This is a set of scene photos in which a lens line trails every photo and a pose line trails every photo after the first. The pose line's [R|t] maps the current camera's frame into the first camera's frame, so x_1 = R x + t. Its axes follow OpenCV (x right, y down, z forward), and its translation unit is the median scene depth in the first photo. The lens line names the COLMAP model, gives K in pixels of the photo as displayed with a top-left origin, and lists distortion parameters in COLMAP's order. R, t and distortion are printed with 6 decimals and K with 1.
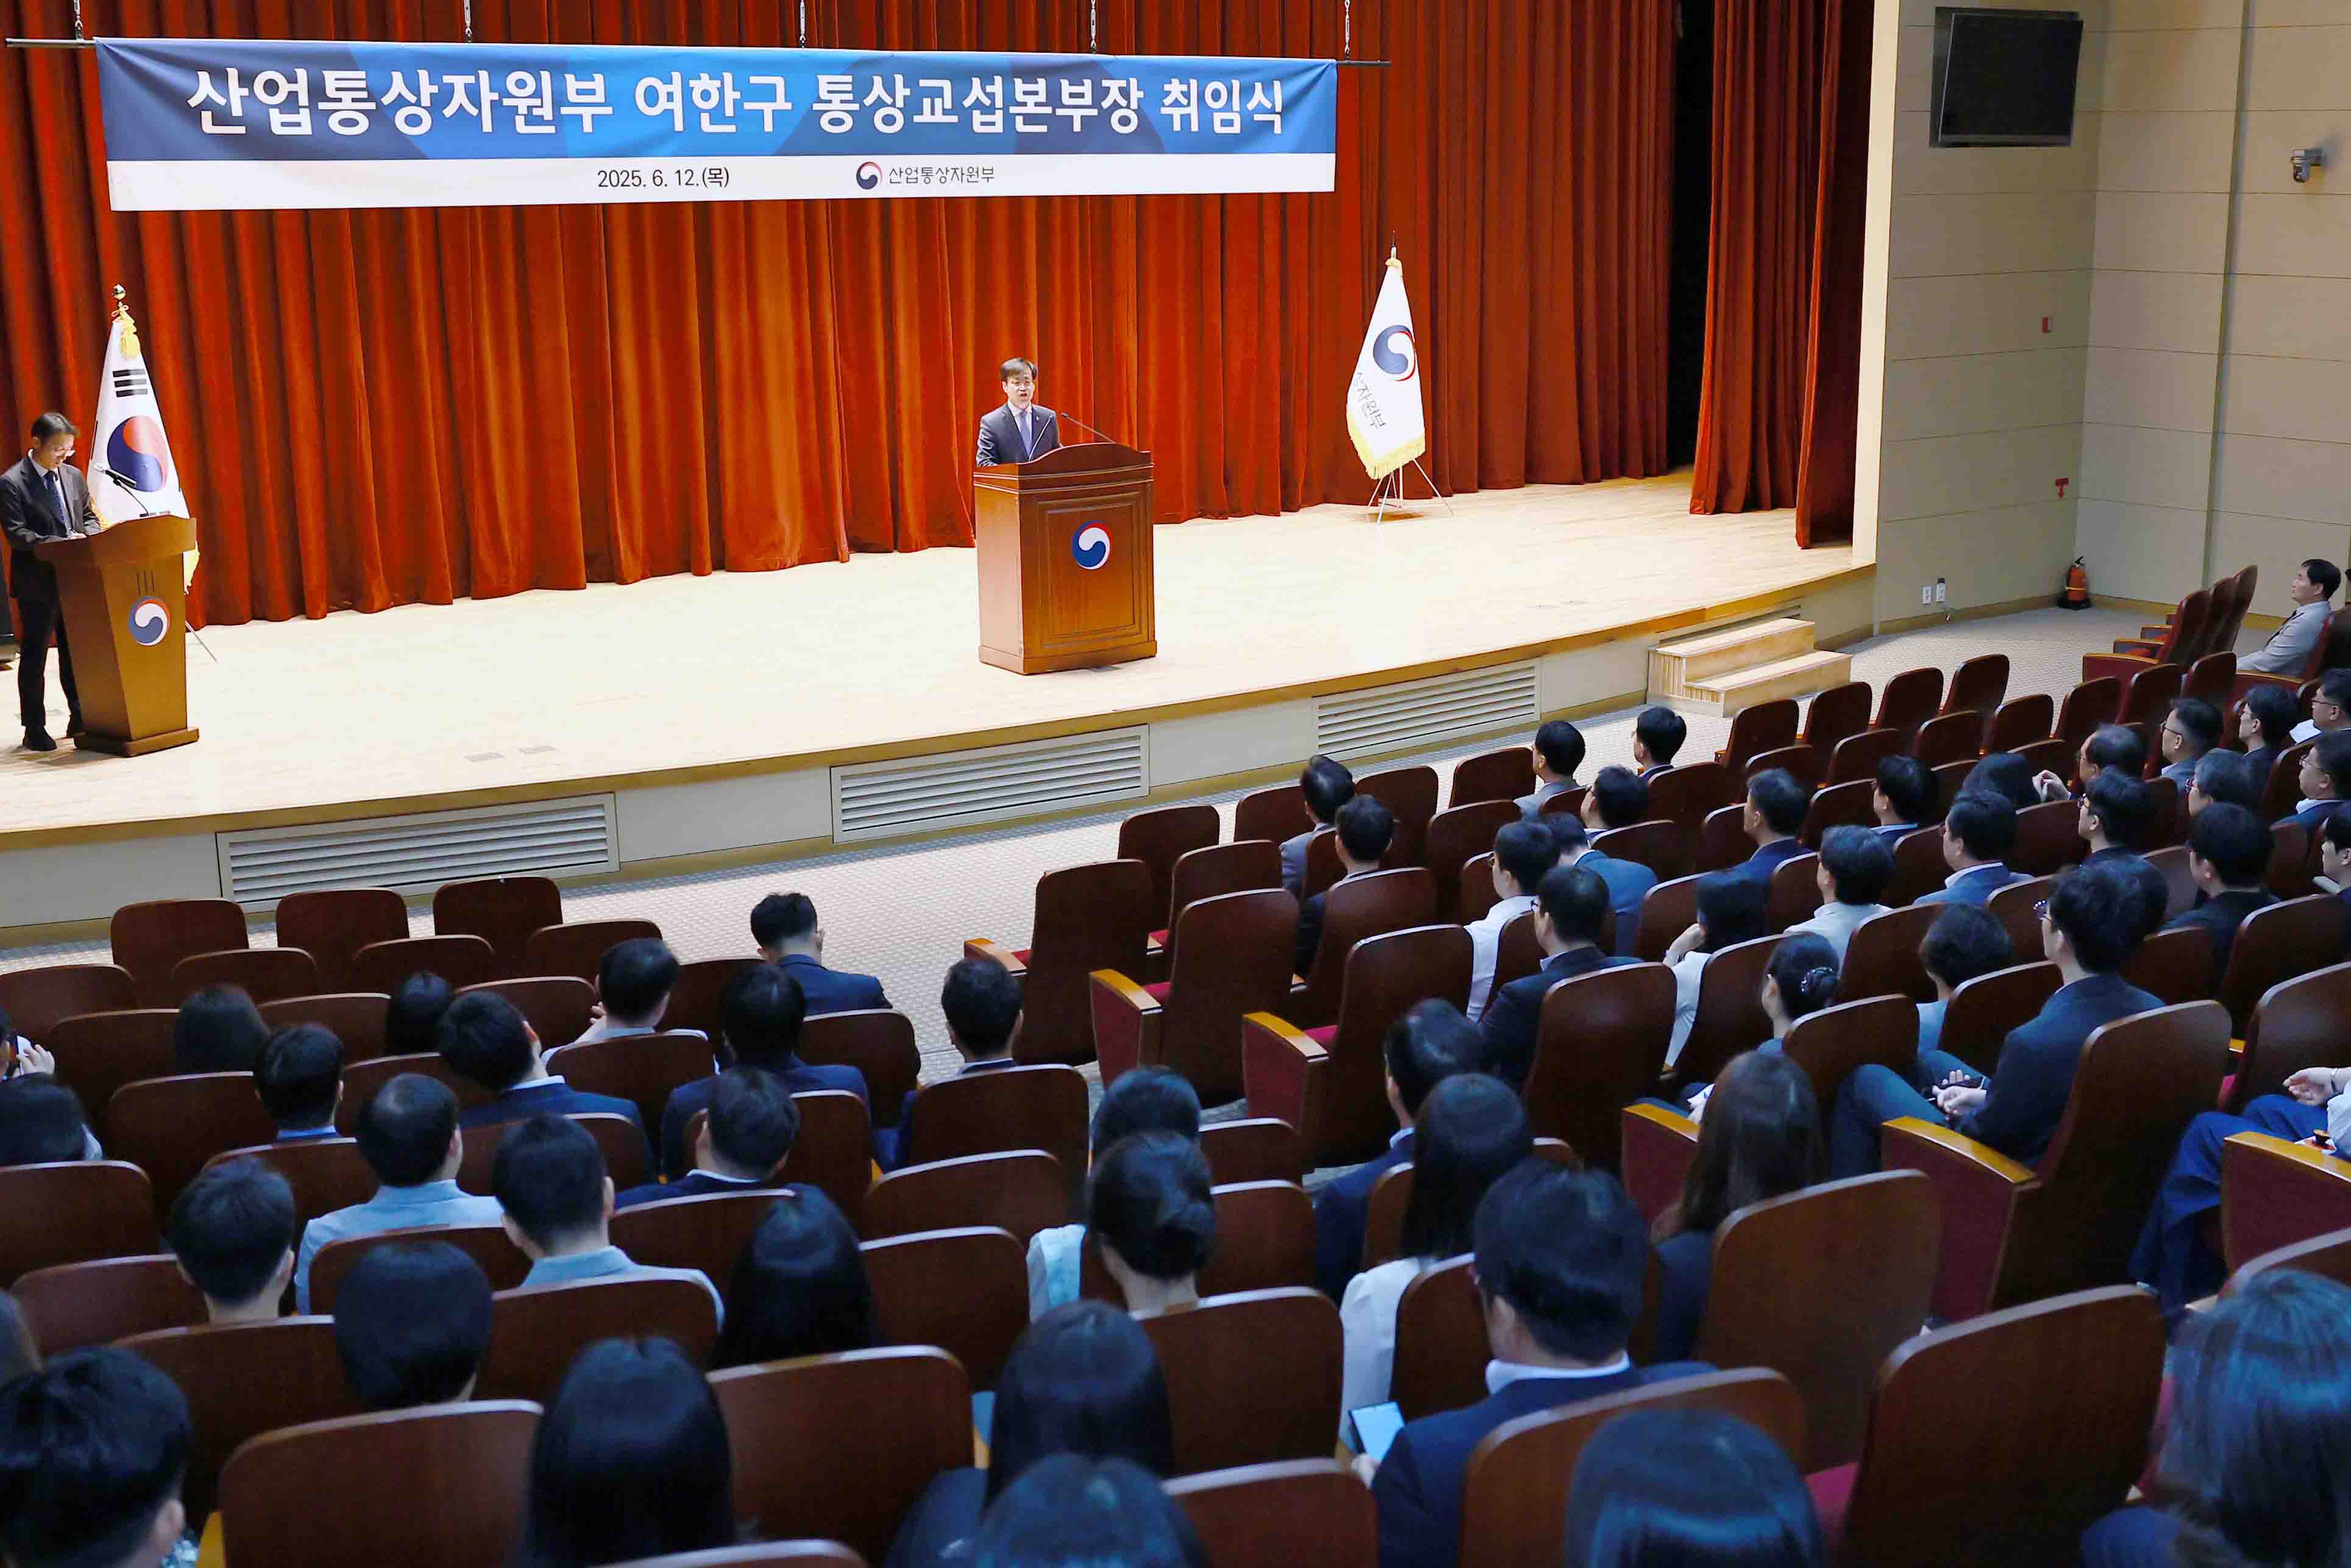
lens RADIAL K [[2704.8, 0, 1175.5], [0, 2704.8, 784.0], [0, 0, 1]] dist [-0.071763, 0.124124]
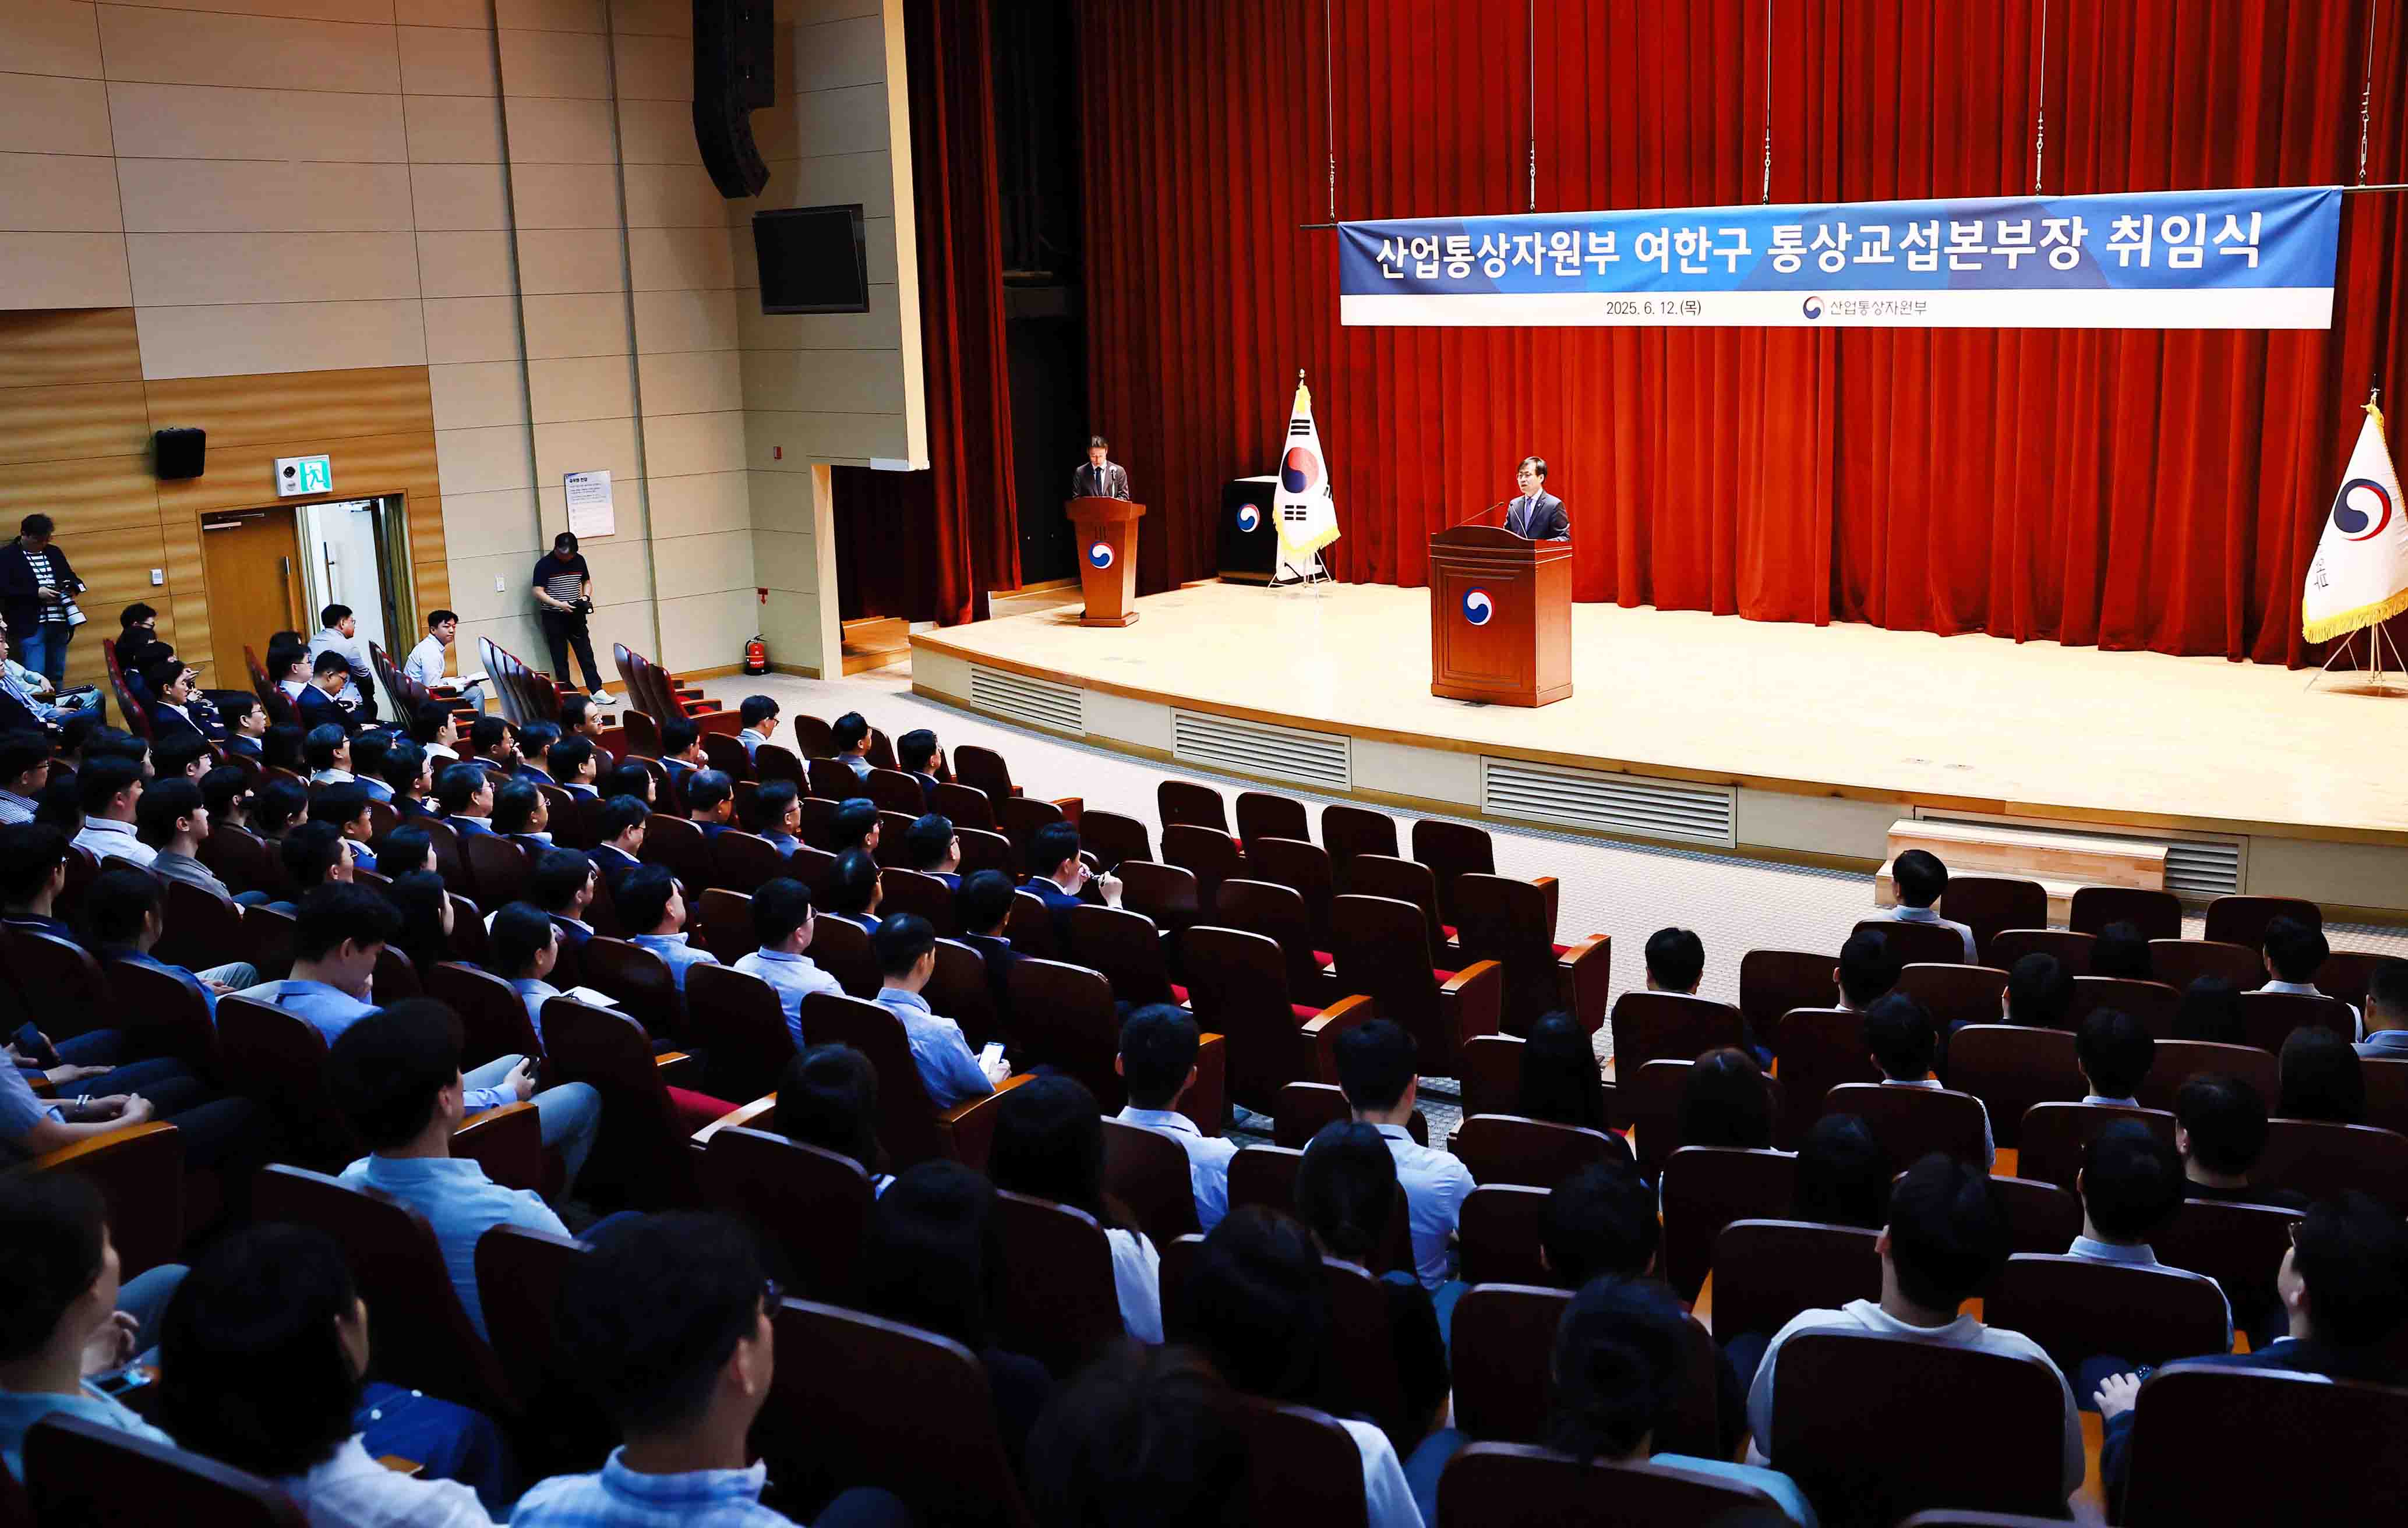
lens RADIAL K [[1991.5, 0, 1204.0], [0, 1991.5, 764.0], [0, 0, 1]] dist [-0.114532, 0.106650]
pose [[0.256633, 0.223303, -0.940359, 0.715336], [-0.199255, 0.964267, 0.174602, -0.133236], [0.945747, 0.142562, 0.291957, 0.536711]]
